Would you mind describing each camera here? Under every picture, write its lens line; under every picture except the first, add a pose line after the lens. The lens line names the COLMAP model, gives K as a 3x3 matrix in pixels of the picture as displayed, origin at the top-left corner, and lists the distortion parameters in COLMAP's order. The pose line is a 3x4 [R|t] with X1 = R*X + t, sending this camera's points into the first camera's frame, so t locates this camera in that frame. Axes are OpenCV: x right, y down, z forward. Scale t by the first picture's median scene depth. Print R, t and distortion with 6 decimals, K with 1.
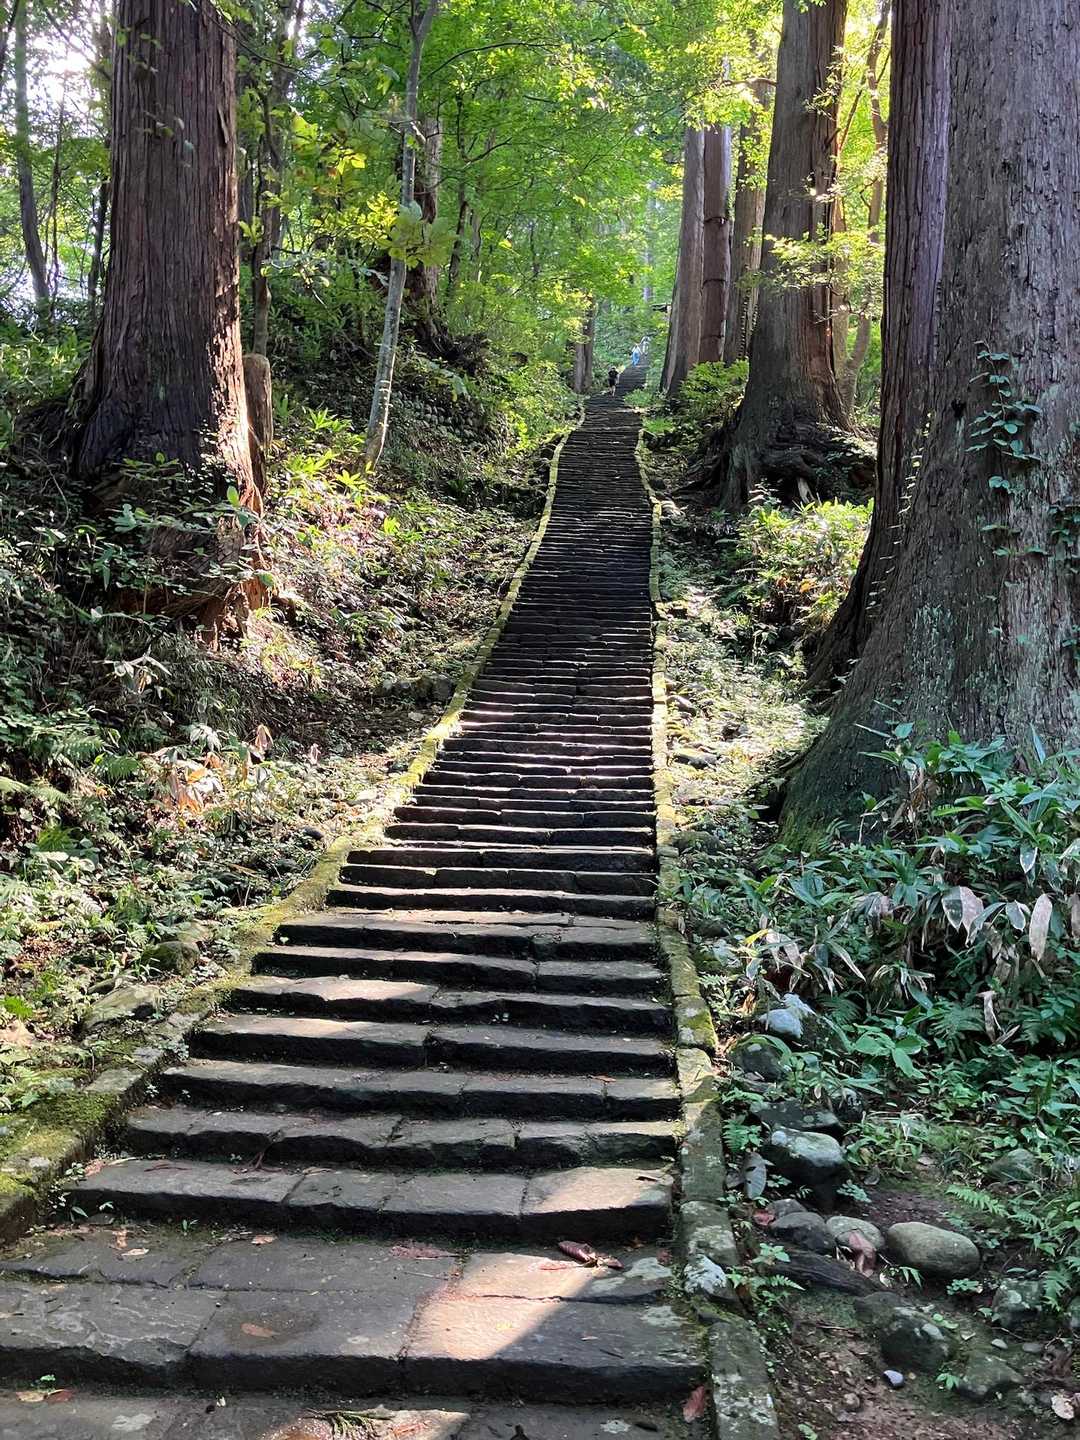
lens RADIAL K [[1203.1, 0, 540.0], [0, 1203.1, 720.0], [0, 0, 1]] dist [0.106757, 0.000183]
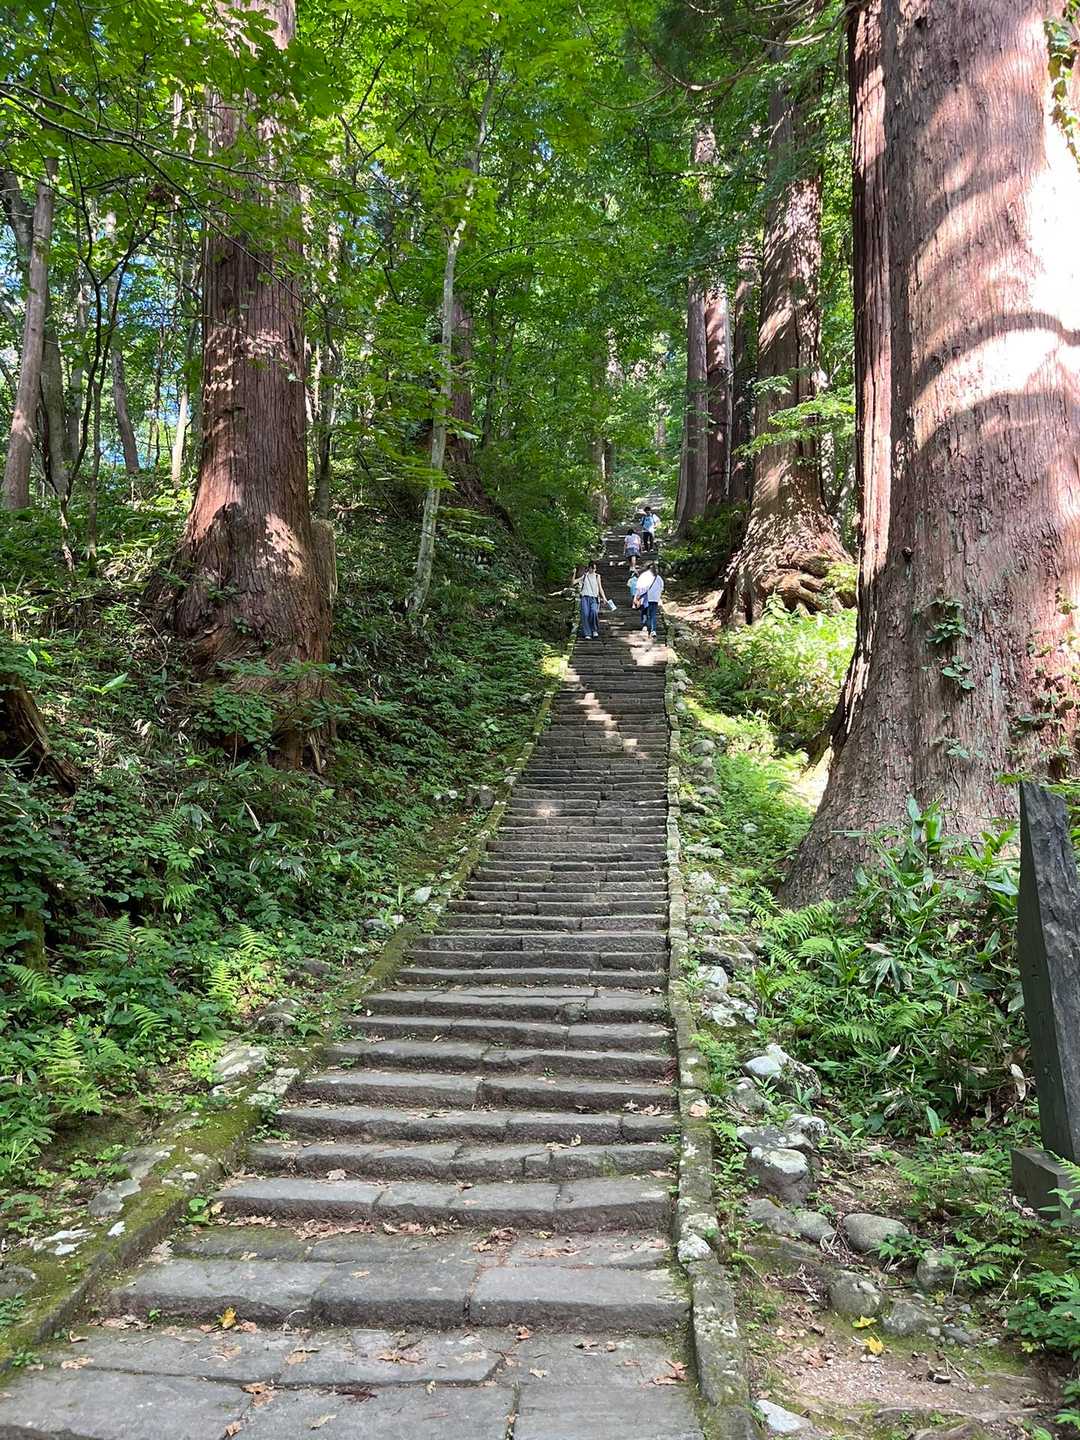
lens RADIAL K [[1203.1, 0, 540.0], [0, 1203.1, 720.0], [0, 0, 1]] dist [0.106757, 0.000183]
pose [[0.998934, -0.032436, -0.032831, 0.024340], [0.029658, 0.996207, -0.081810, -0.009293], [0.035360, 0.080749, 0.996107, -0.293048]]
